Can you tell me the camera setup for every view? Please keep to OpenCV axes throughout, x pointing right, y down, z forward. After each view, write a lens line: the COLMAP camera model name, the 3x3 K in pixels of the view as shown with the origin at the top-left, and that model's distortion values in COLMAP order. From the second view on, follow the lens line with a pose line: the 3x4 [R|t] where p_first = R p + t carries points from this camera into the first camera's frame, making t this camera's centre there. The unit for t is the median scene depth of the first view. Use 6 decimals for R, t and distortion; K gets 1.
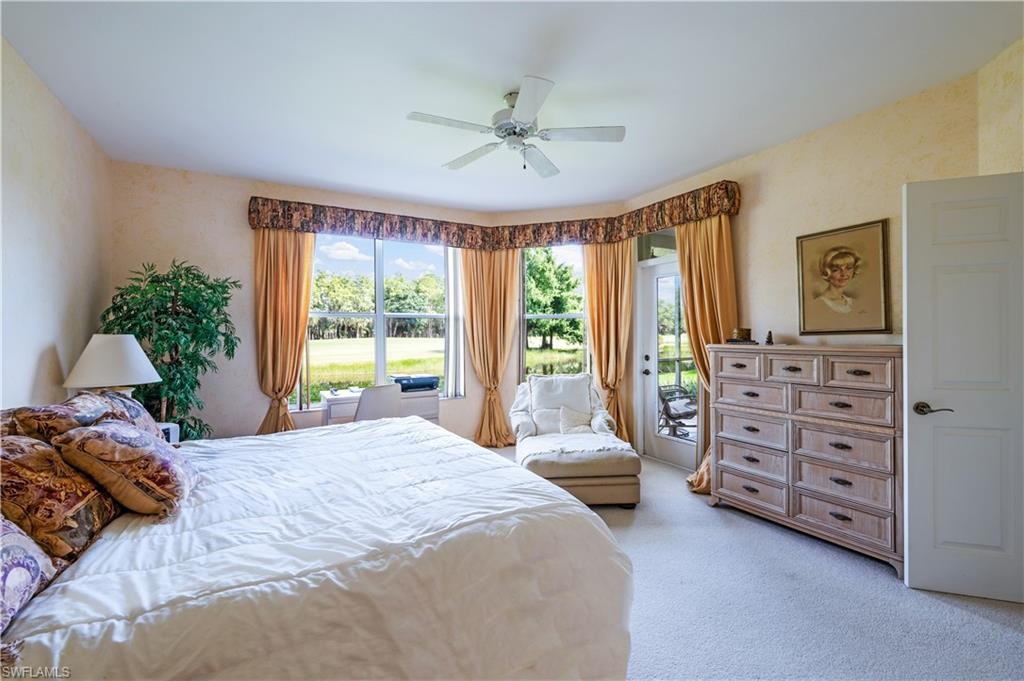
lens RADIAL K [[439.1, 0, 511.5], [0, 439.1, 336.6], [0, 0, 1]] dist [-0.000285, -0.000196]
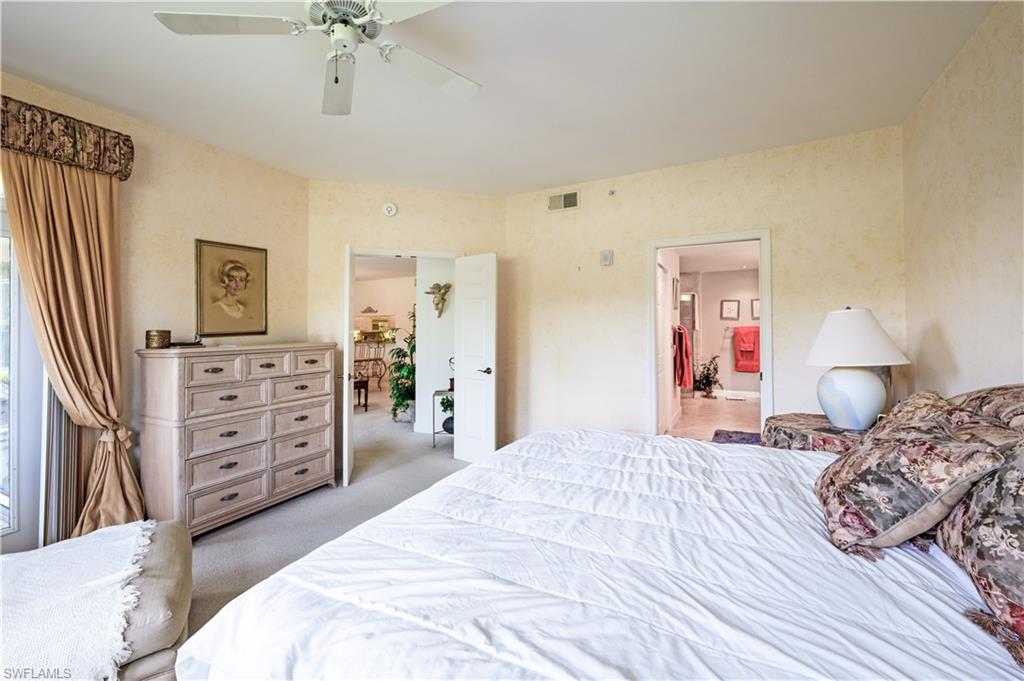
lens RADIAL K [[425.1, 0, 514.2], [0, 425.1, 334.9], [0, 0, 1]] dist [0.001358, 0.000177]
pose [[-0.558642, 0.009021, 0.829360, -0.599280], [0.027109, 0.999605, 0.007387, 0.003395], [-0.828966, 0.026609, -0.558666, 1.031289]]
